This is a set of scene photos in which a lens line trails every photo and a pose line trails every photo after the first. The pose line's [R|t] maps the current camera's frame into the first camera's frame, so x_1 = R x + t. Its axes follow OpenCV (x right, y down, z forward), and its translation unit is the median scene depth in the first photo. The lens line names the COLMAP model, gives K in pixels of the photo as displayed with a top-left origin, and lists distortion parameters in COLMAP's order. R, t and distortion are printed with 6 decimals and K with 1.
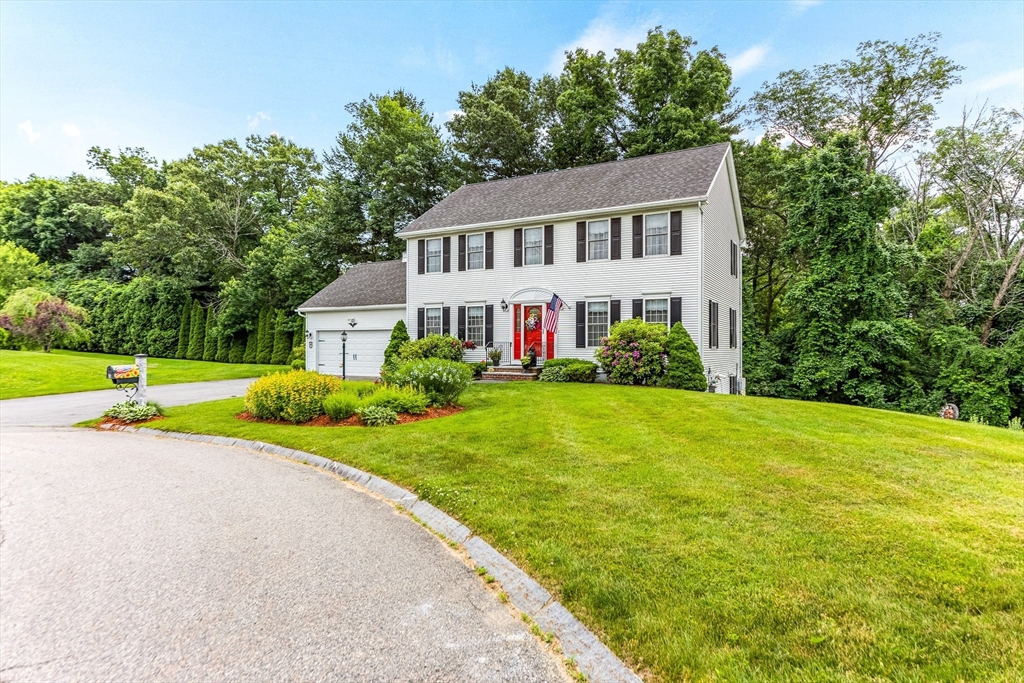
lens RADIAL K [[567.1, 0, 513.5], [0, 567.1, 344.8], [0, 0, 1]] dist [-0.005951, 0.002212]
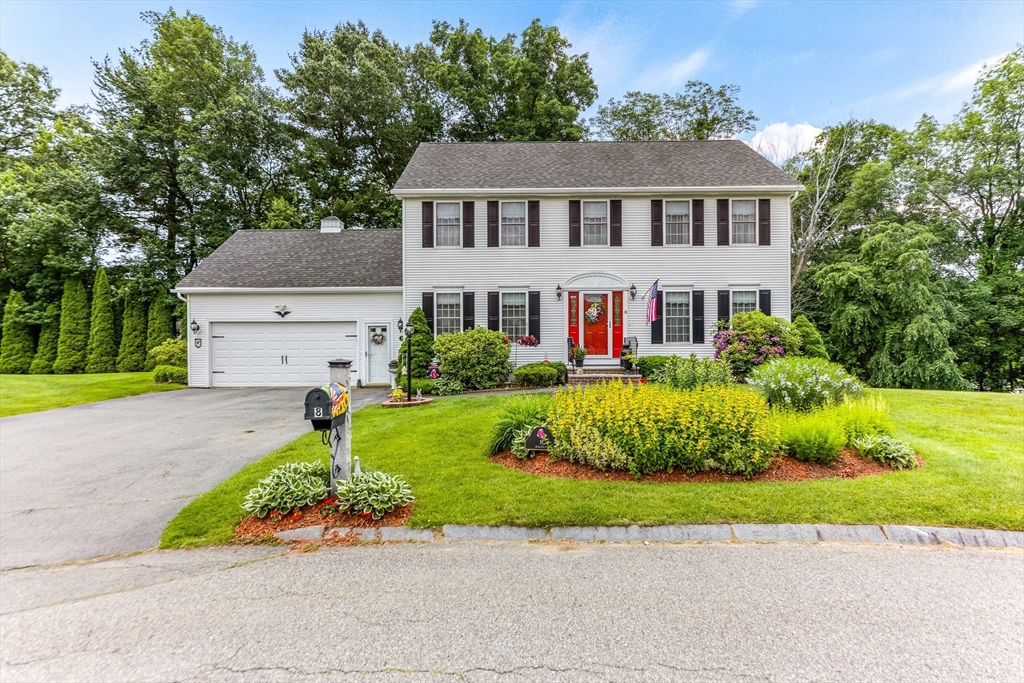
lens RADIAL K [[567.1, 0, 508.5], [0, 567.1, 341.7], [0, 0, 1]] dist [-0.005951, 0.002212]
pose [[0.880427, -0.009612, 0.474084, -0.451209], [0.006034, 0.999941, 0.009068, -0.006276], [-0.474143, -0.005123, 0.880433, 0.303013]]
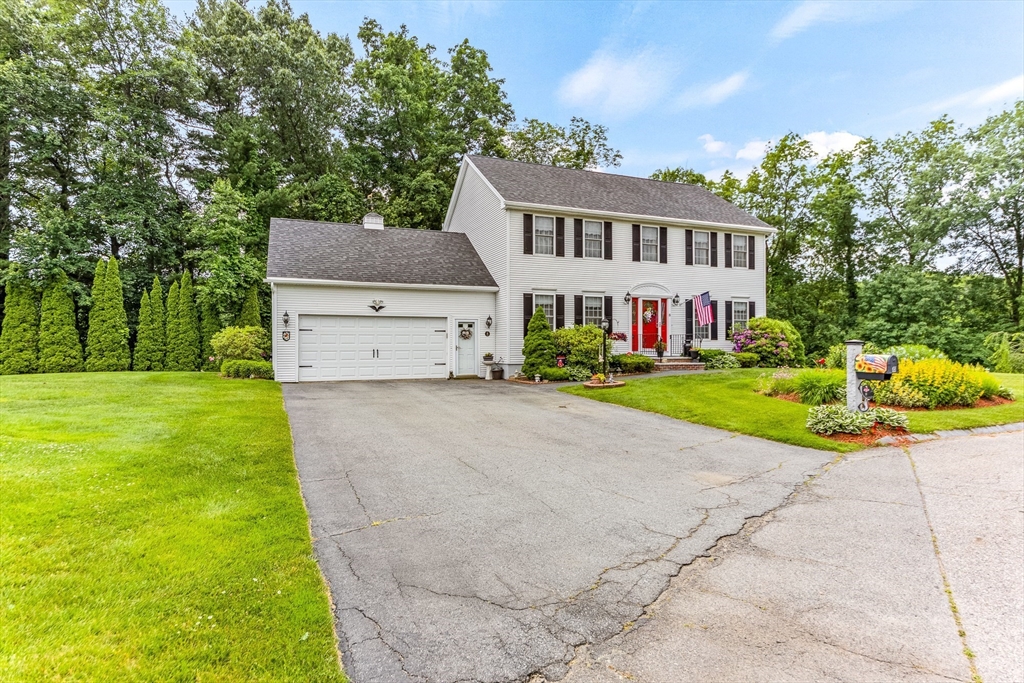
lens RADIAL K [[567.1, 0, 521.7], [0, 567.1, 337.0], [0, 0, 1]] dist [-0.005951, 0.002212]
pose [[0.611740, 0.002426, 0.791055, -0.897563], [-0.002394, 0.999996, -0.001215, 0.001840], [-0.791055, -0.001150, 0.611744, 0.510486]]
